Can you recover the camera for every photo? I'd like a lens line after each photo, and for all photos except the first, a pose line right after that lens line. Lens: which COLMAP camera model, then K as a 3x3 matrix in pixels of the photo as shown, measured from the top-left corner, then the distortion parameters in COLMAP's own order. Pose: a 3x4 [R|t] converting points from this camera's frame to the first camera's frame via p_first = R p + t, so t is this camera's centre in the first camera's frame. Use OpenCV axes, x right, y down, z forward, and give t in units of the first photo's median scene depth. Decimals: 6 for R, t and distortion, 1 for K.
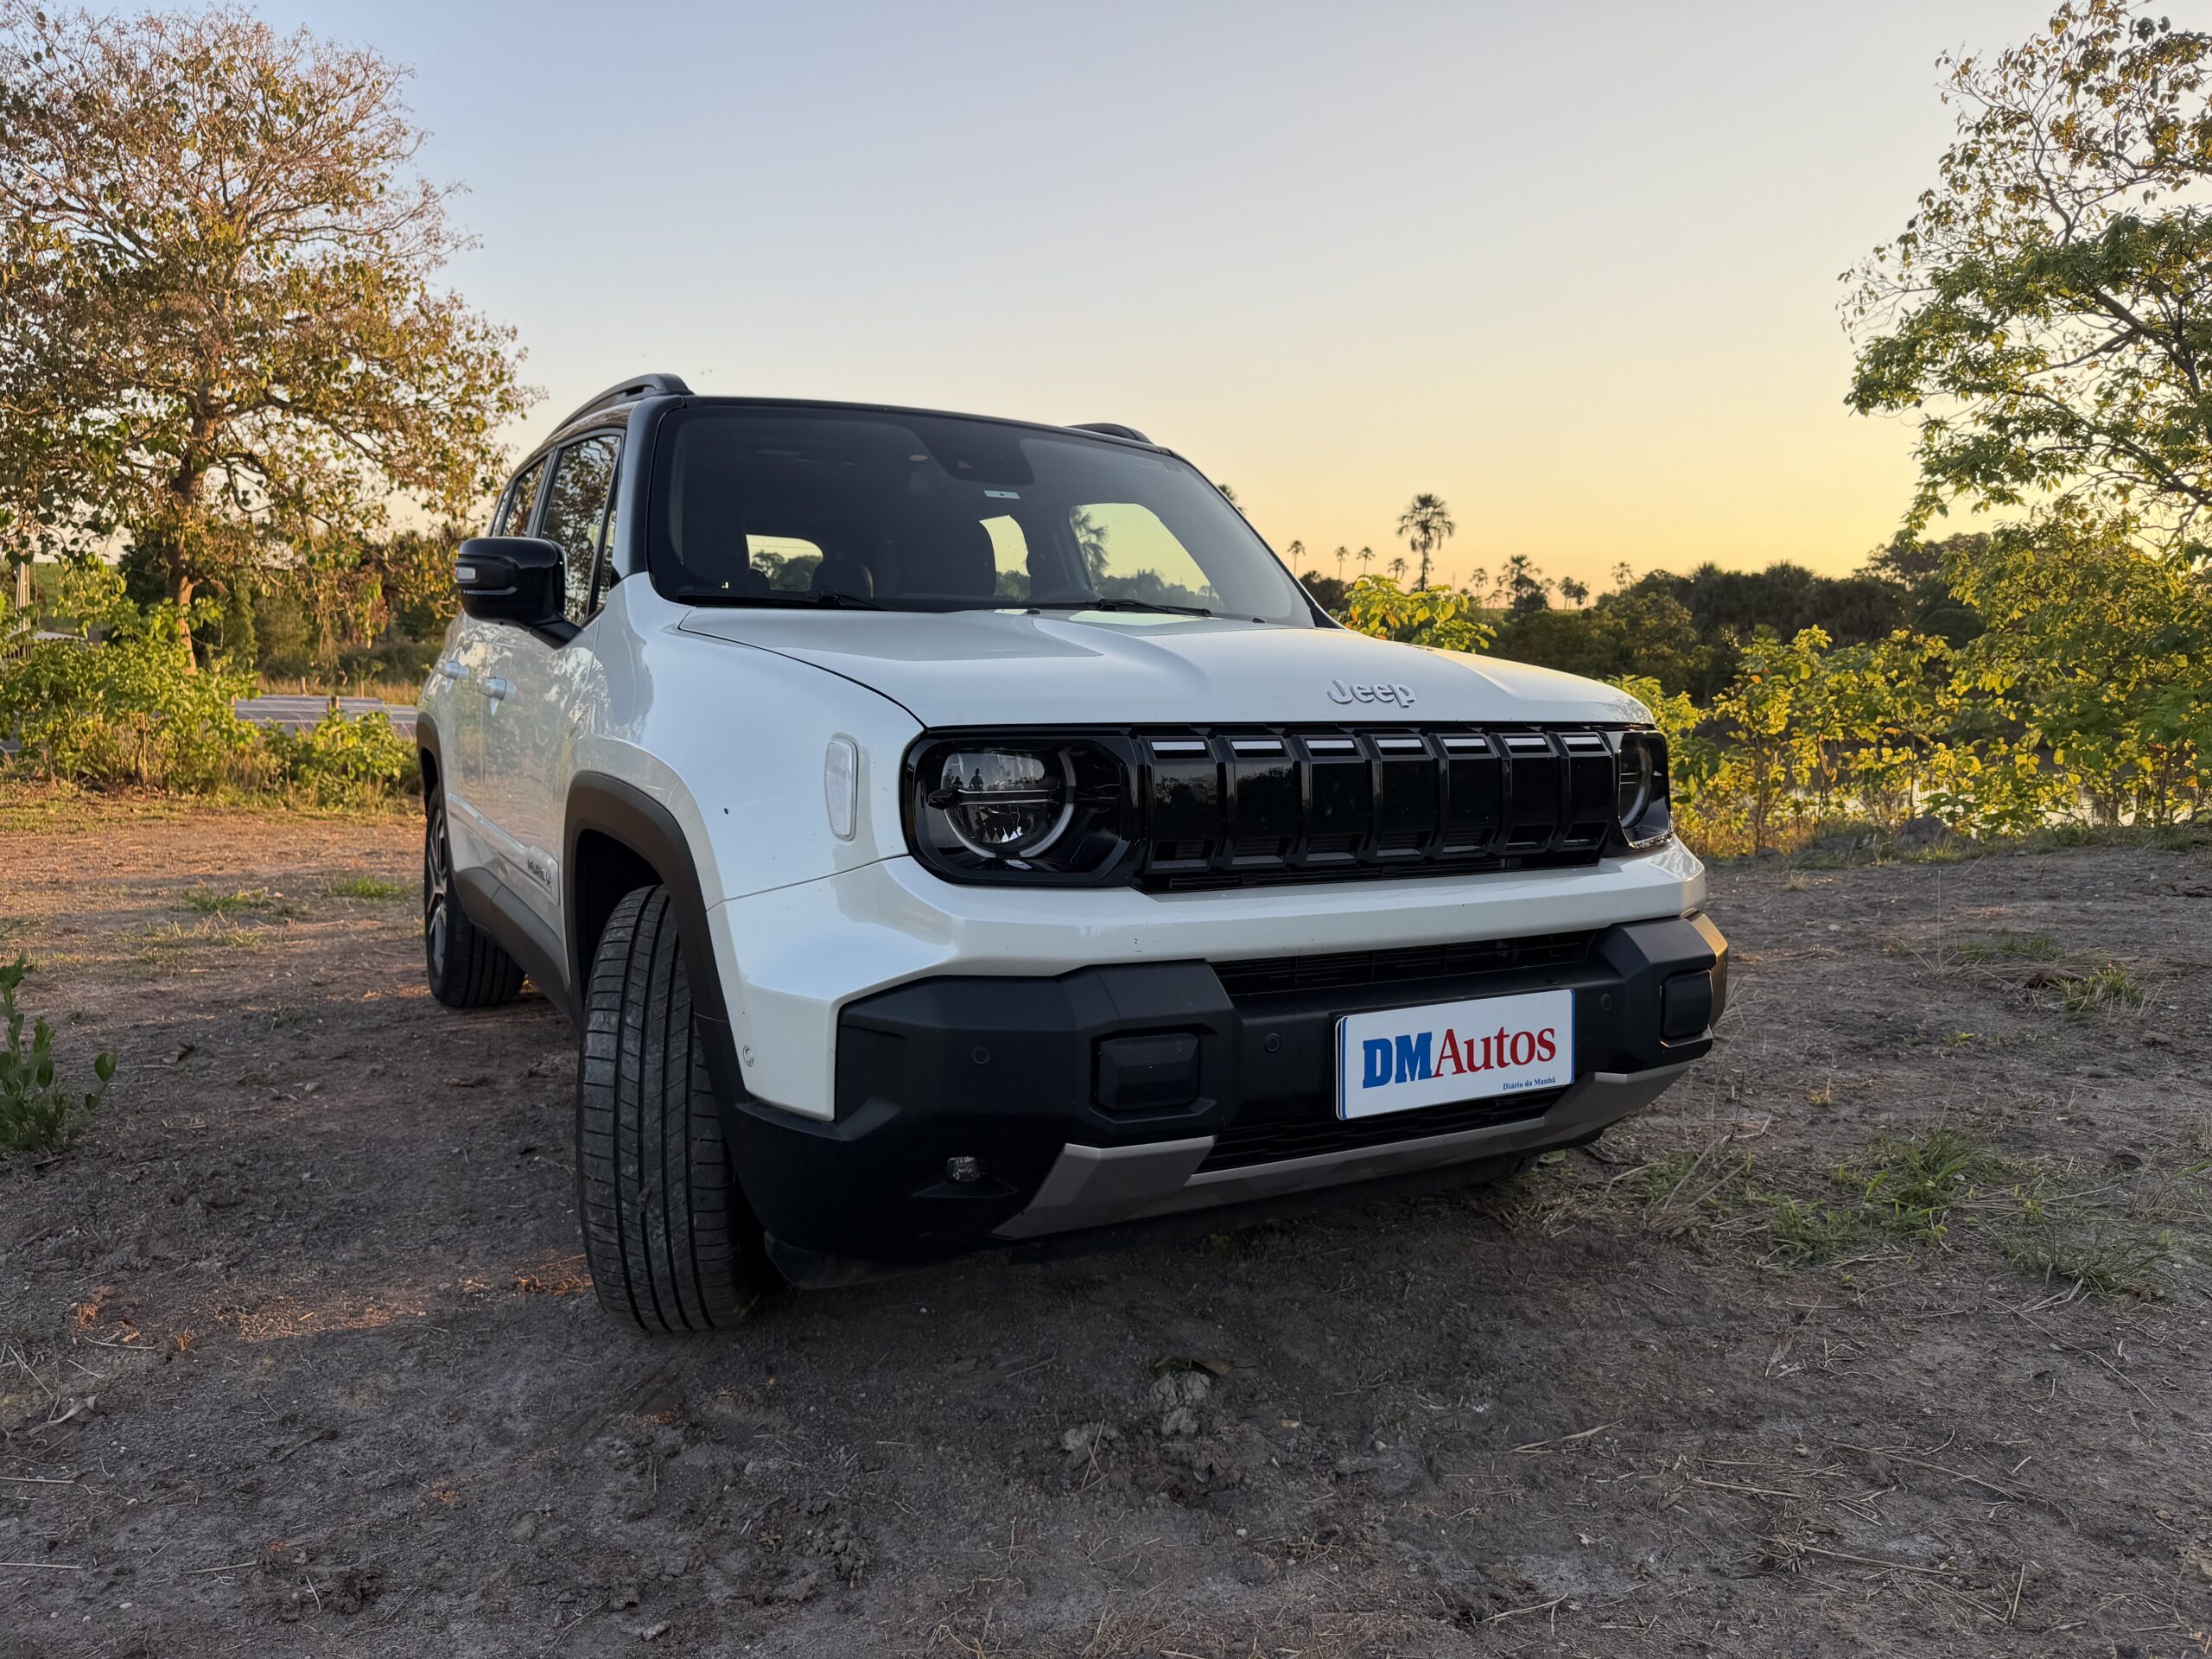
lens RADIAL K [[1577.4, 0, 1105.1], [0, 1577.4, 808.6], [0, 0, 1]] dist [0.012492, -0.007111]
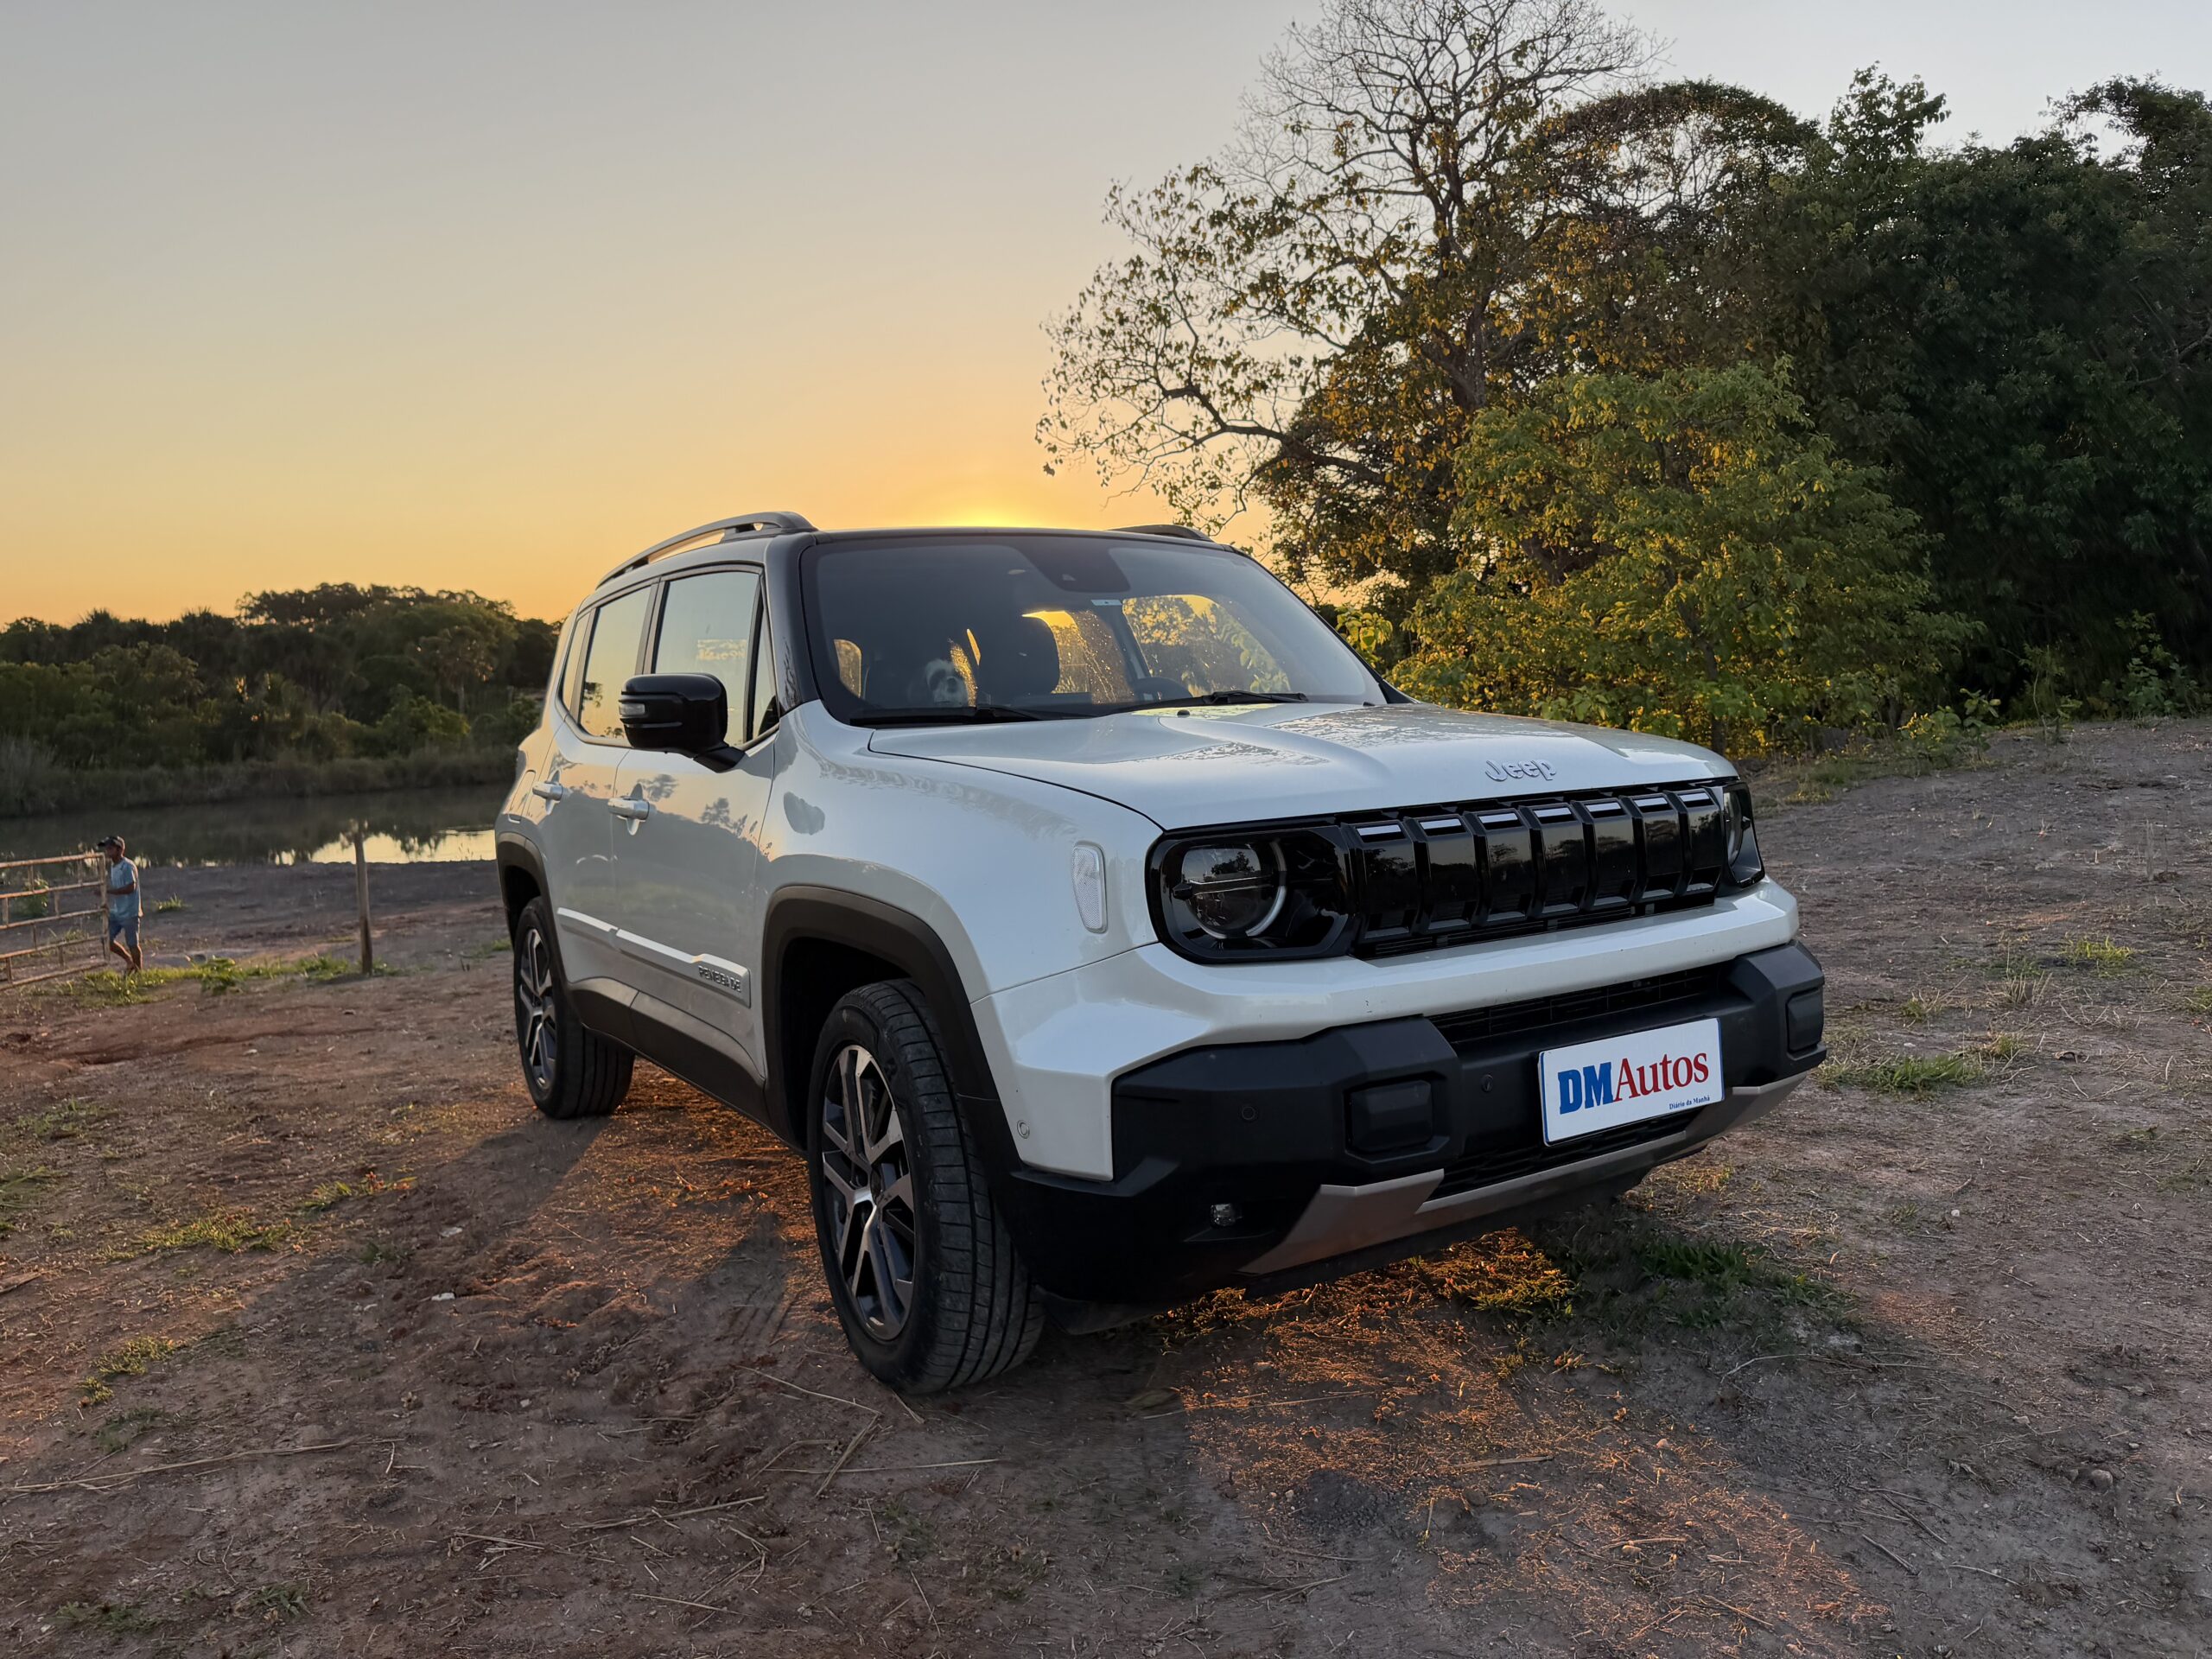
lens RADIAL K [[1581.2, 0, 1100.0], [0, 1581.2, 828.0], [0, 0, 1]] dist [0.003607, -0.001906]
pose [[0.996669, -0.069215, 0.043138, -0.175563], [0.070223, 0.997282, -0.022307, -0.025804], [-0.041477, 0.025262, 0.998820, -0.122876]]
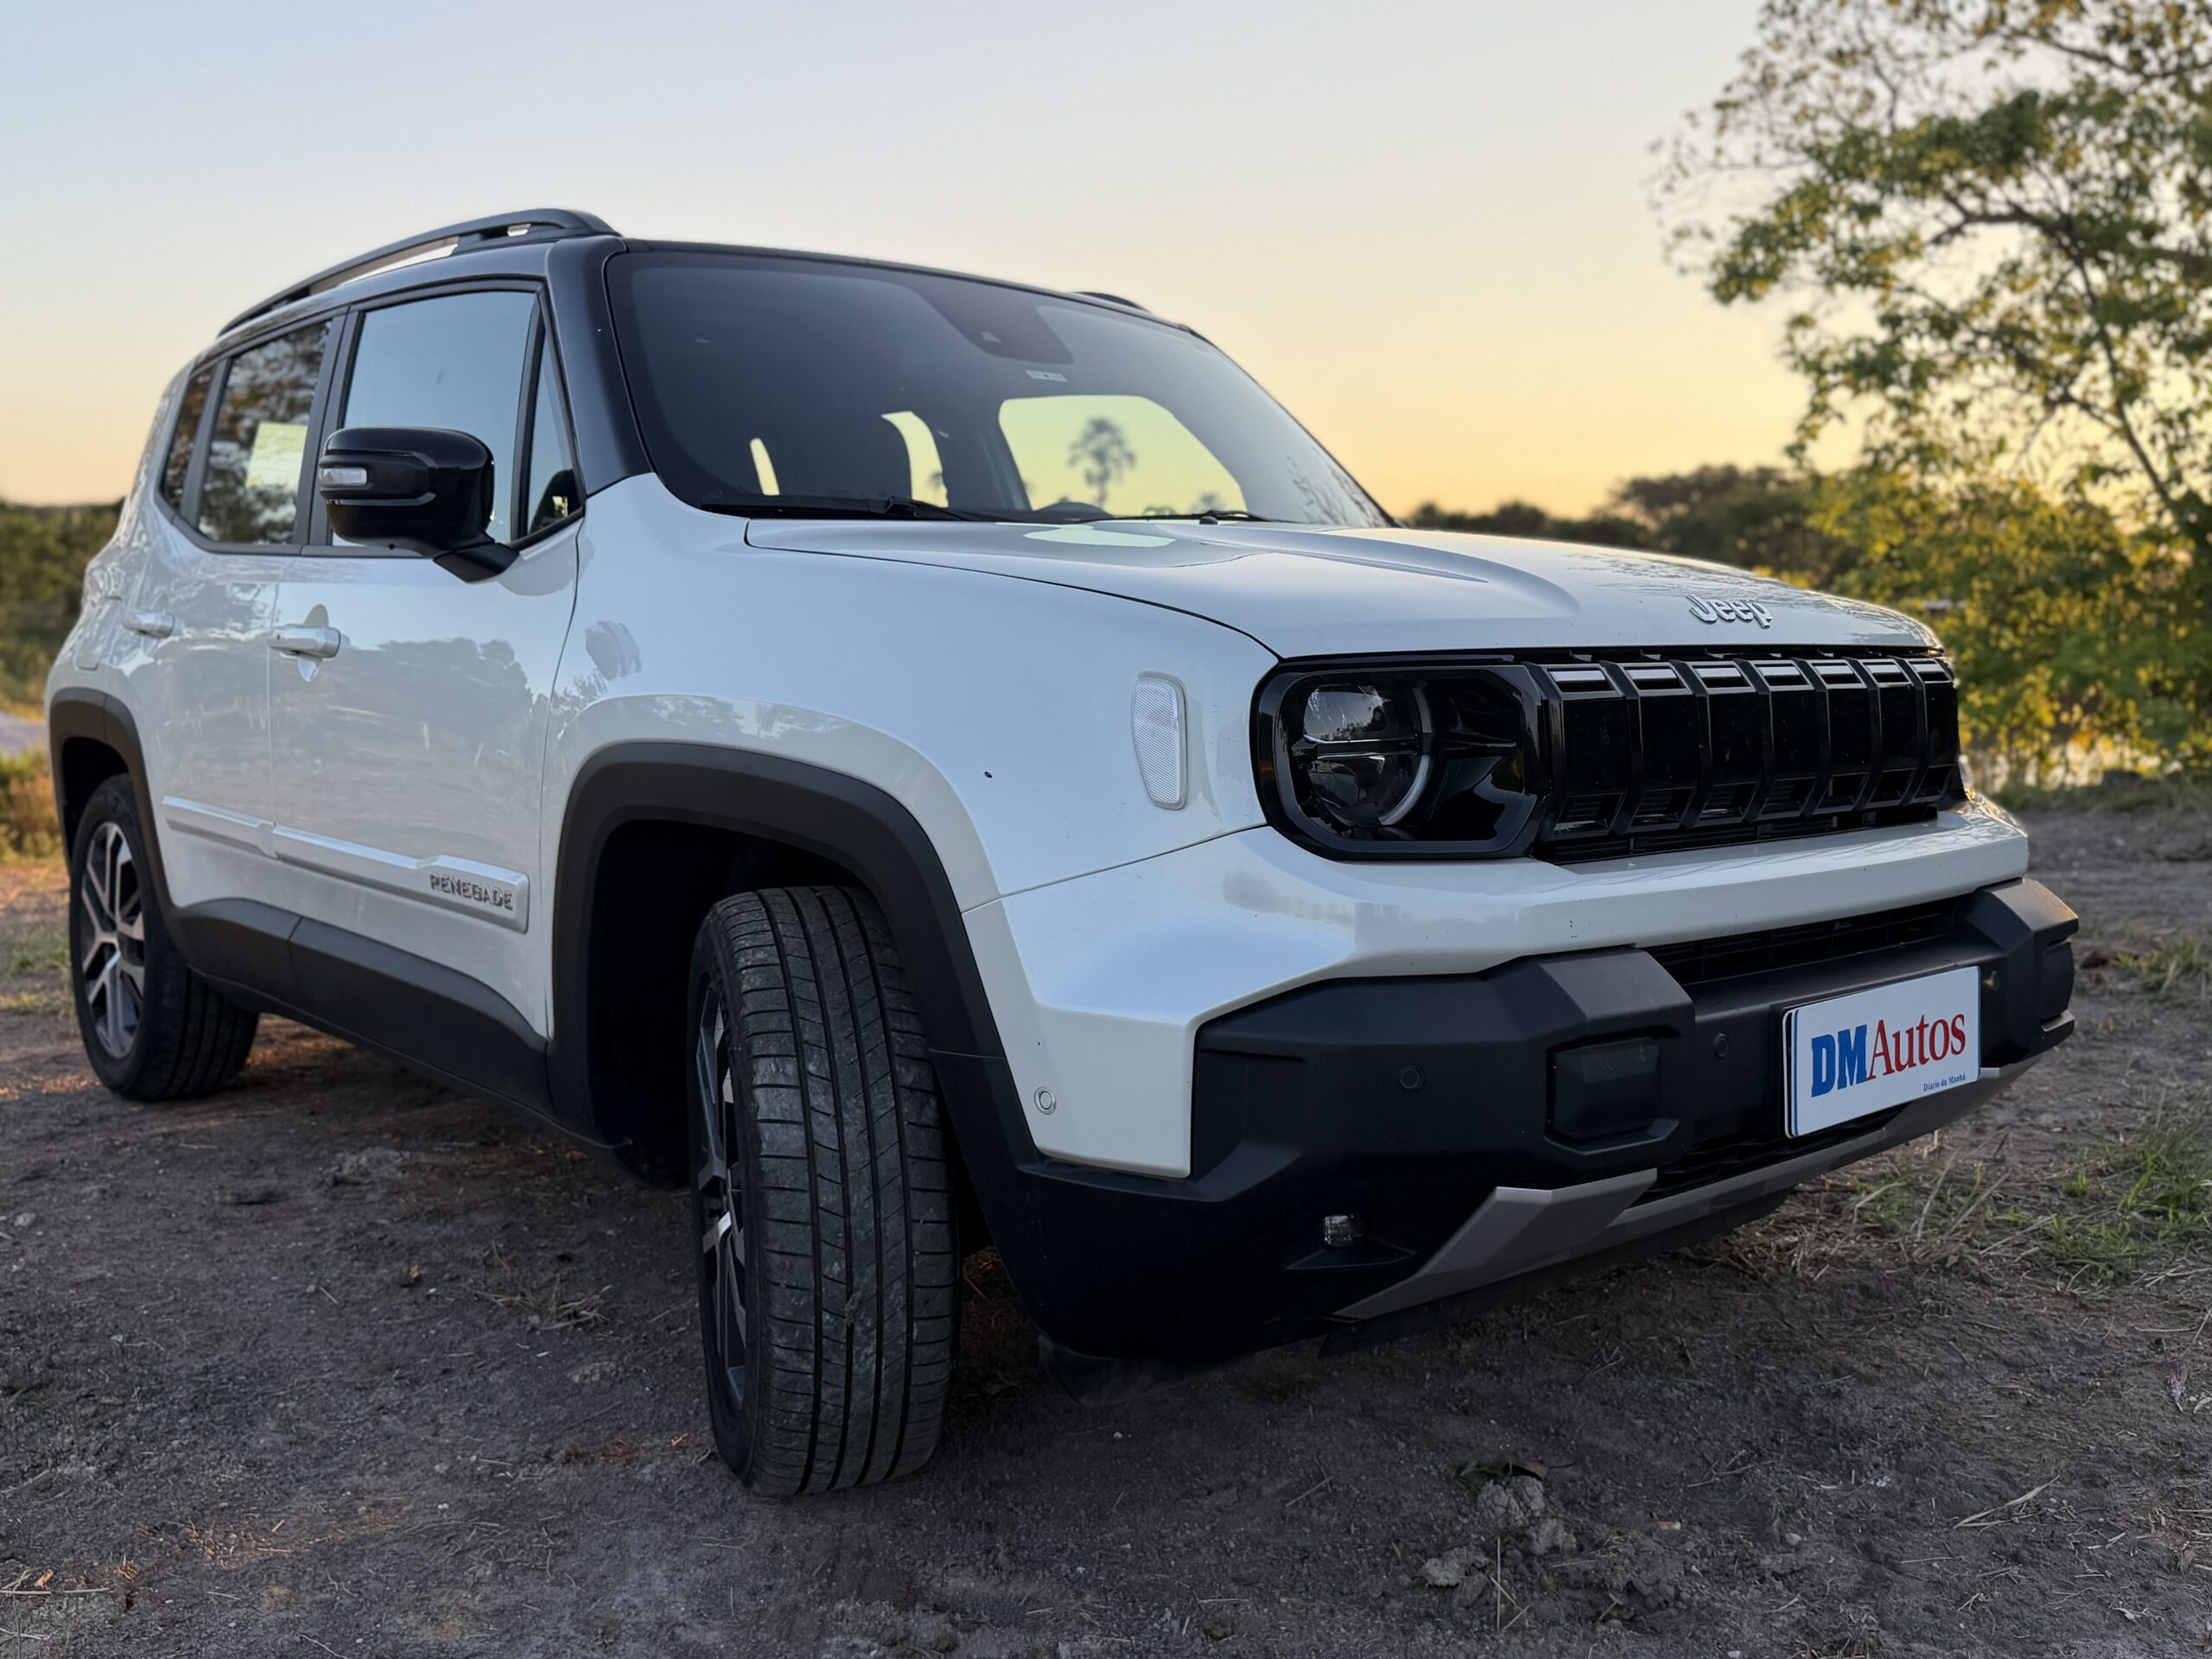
lens RADIAL K [[2022.6, 0, 1106.1], [0, 2022.6, 828.3], [0, 0, 1]] dist [0.011117, -0.010437]
pose [[0.979068, -0.034255, 0.200632, -0.331030], [0.032713, 0.999404, 0.010996, 0.014444], [-0.200889, -0.004203, 0.979605, 0.049019]]
